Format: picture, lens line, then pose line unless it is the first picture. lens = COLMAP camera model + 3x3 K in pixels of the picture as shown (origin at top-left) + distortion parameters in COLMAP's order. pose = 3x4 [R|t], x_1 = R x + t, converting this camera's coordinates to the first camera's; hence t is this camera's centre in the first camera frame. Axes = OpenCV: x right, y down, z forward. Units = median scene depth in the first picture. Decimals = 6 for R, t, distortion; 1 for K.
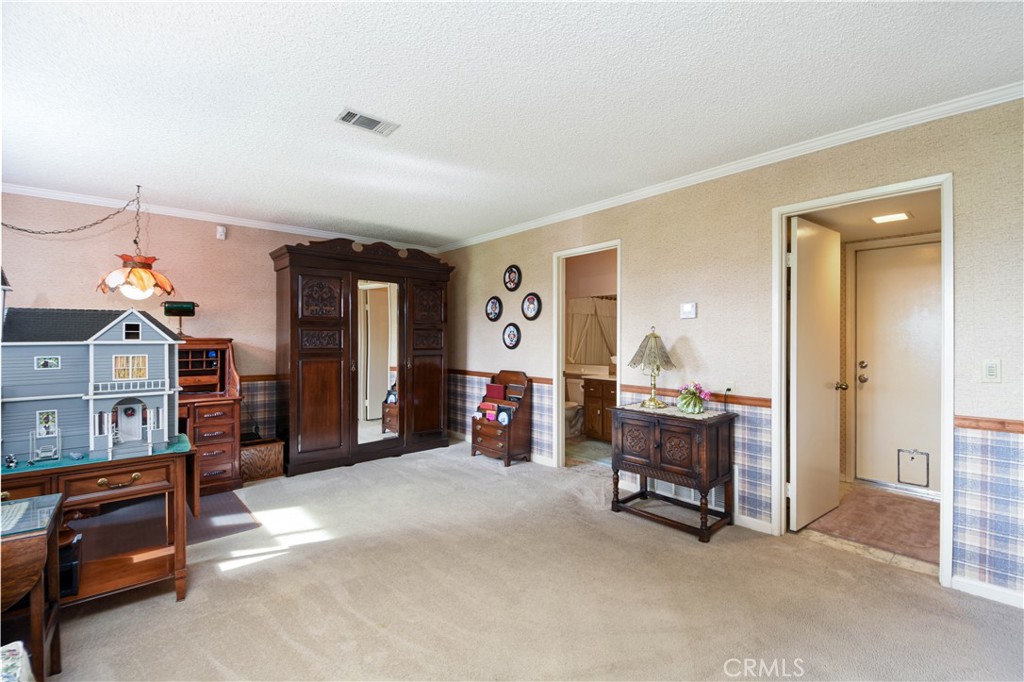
lens RADIAL K [[466.0, 0, 538.8], [0, 466.0, 339.4], [0, 0, 1]] dist [0.000633, -0.000729]
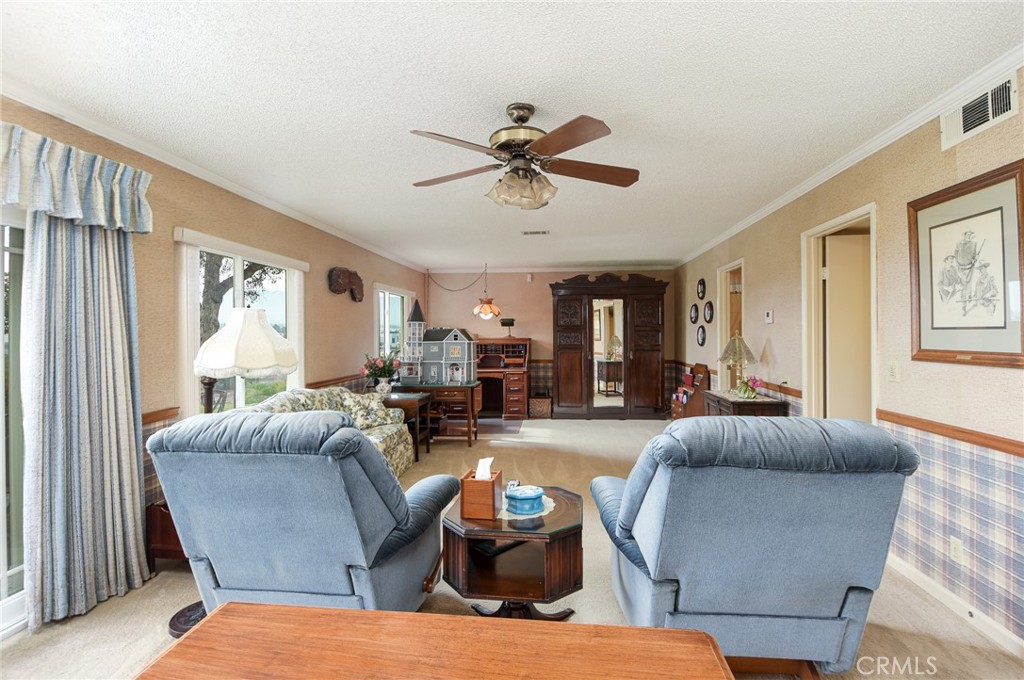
lens RADIAL K [[466.0, 0, 510.7], [0, 466.0, 334.1], [0, 0, 1]] dist [0.000633, -0.000729]
pose [[0.676048, -0.005113, -0.736840, 0.572778], [0.005518, 0.999983, -0.001876, -0.013812], [0.736837, -0.002797, 0.676064, -0.242018]]
